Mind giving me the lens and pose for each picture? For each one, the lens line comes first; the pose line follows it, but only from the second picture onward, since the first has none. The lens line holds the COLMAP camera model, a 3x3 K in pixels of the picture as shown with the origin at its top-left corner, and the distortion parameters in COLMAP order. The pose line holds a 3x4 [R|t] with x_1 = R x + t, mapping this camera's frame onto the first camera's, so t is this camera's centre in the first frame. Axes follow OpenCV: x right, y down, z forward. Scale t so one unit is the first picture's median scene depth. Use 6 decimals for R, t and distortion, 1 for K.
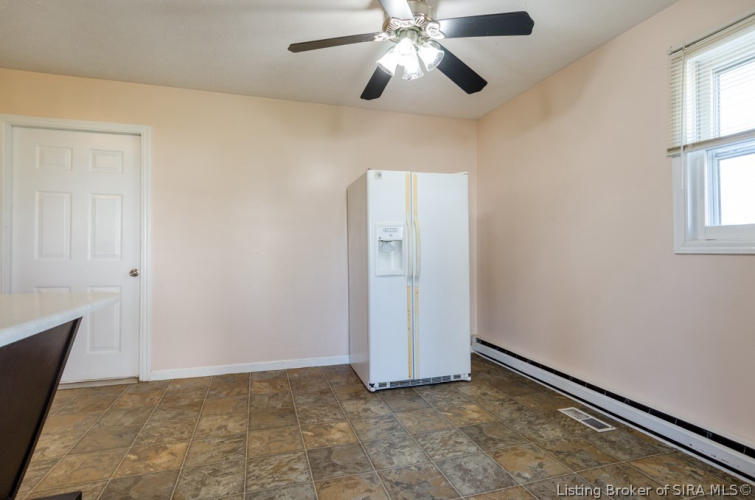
lens RADIAL K [[394.1, 0, 374.2], [0, 394.1, 248.8], [0, 0, 1]] dist [0.005306, -0.000508]
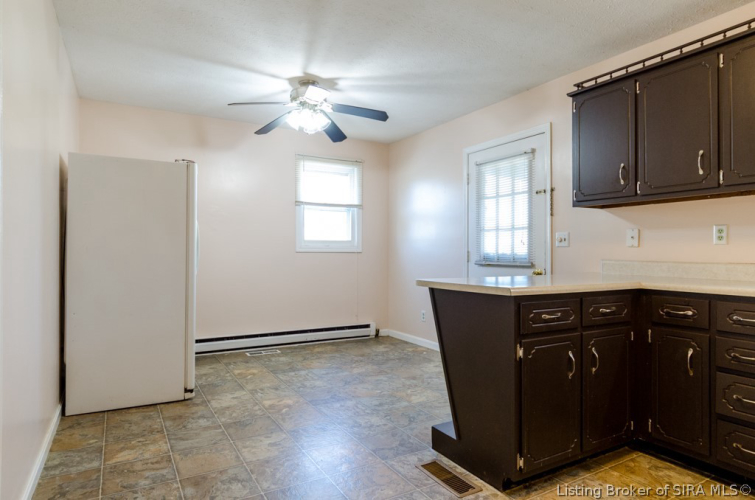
lens RADIAL K [[446.3, 0, 377.5], [0, 446.3, 250.0], [0, 0, 1]] dist [-0.000343, -0.000657]
pose [[-0.241234, 0.011673, 0.970397, -1.334404], [-0.002371, 0.999918, -0.012617, 0.023519], [-0.970464, -0.005344, -0.241187, 0.953972]]
